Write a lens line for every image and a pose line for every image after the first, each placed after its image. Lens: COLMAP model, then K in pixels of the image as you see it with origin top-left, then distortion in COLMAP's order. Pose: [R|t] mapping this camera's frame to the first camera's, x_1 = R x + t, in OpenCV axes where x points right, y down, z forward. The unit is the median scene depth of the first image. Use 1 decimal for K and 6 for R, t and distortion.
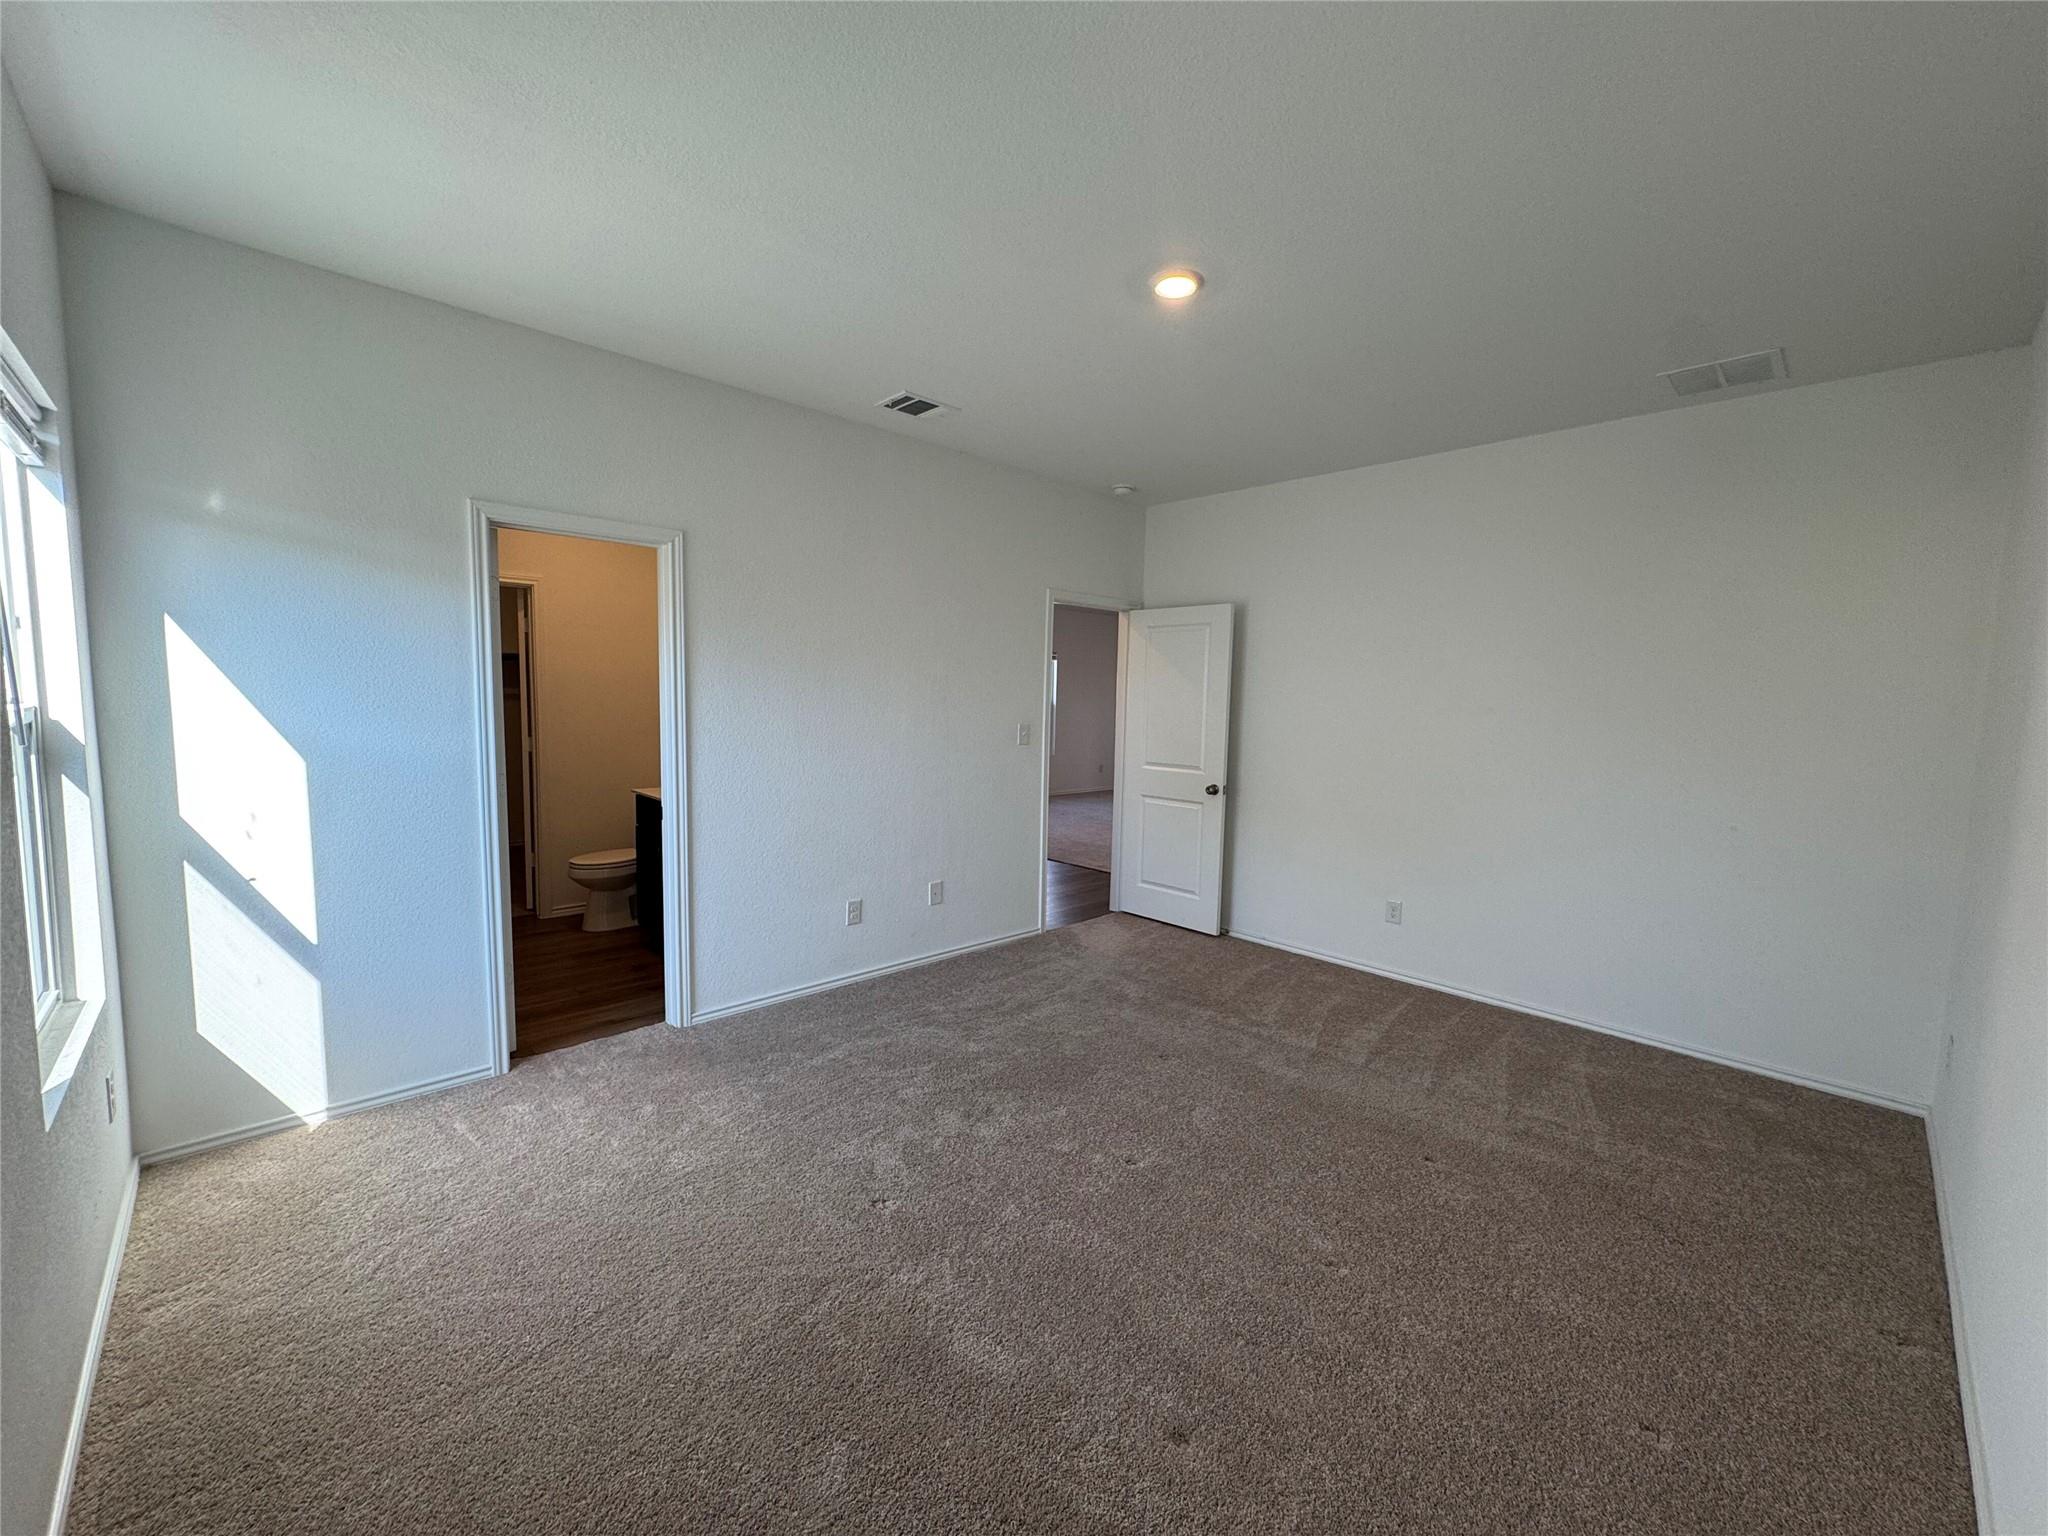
lens RADIAL K [[824.2, 0, 1015.5], [0, 824.2, 765.5], [0, 0, 1]] dist [0.023911, 0.000571]
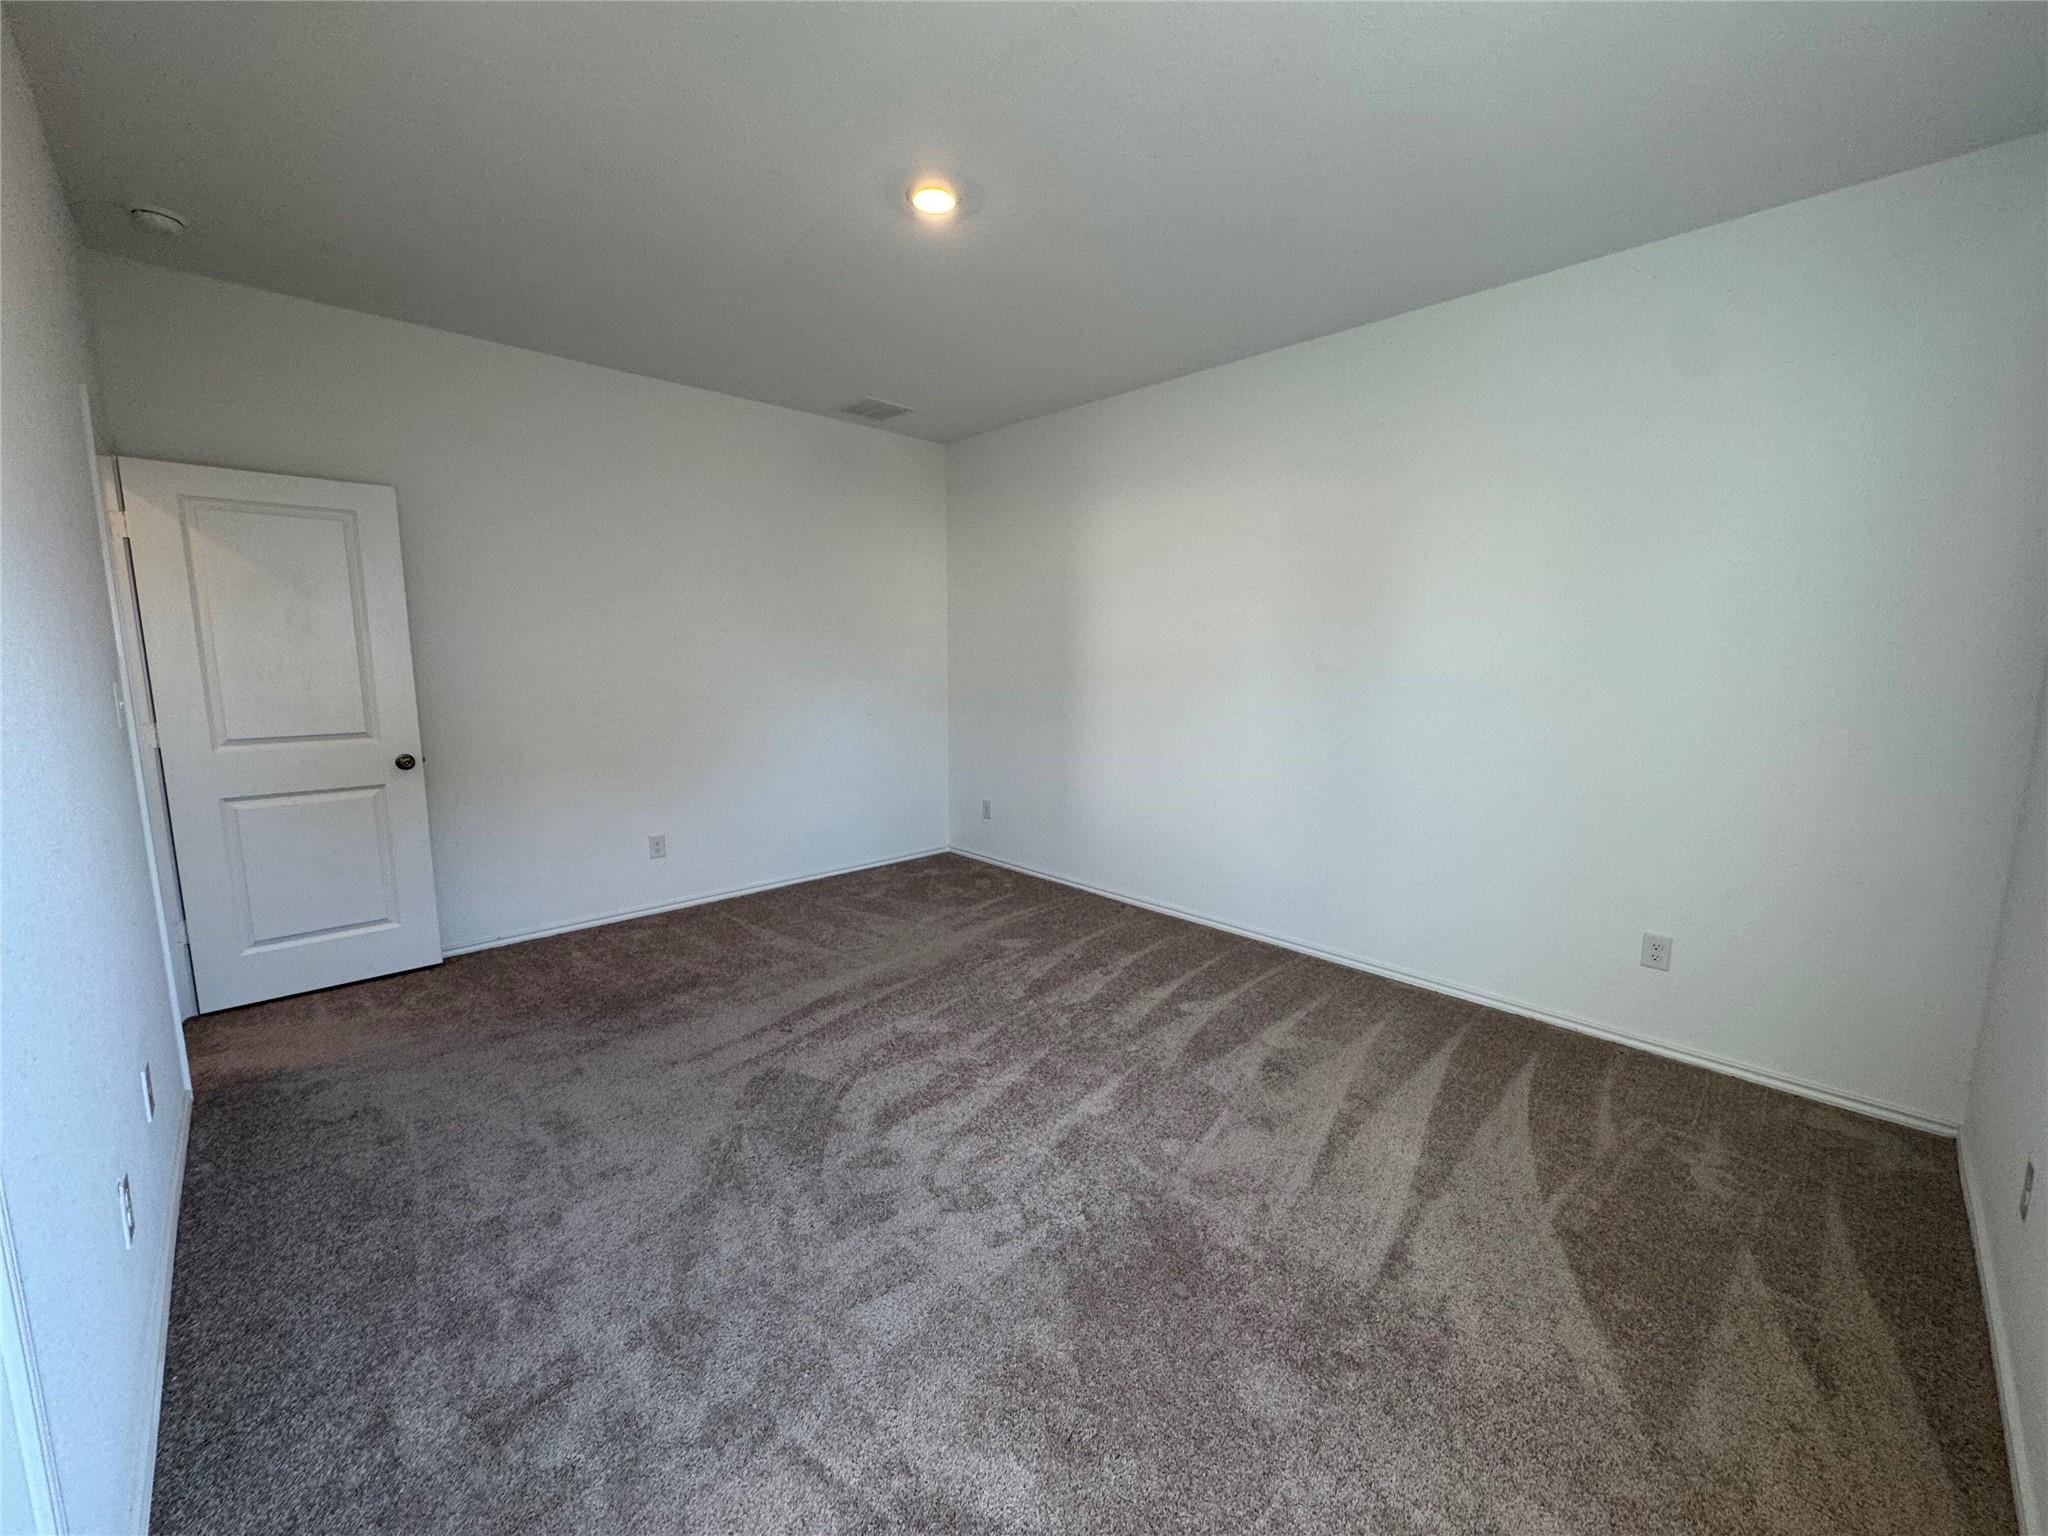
lens RADIAL K [[824.2, 0, 1019.1], [0, 824.2, 770.8], [0, 0, 1]] dist [0.023911, 0.000571]
pose [[0.008431, -0.169306, 0.985528, -0.604948], [0.083560, 0.982235, 0.168025, -0.051518], [-0.996467, 0.080934, 0.022429, 0.651713]]
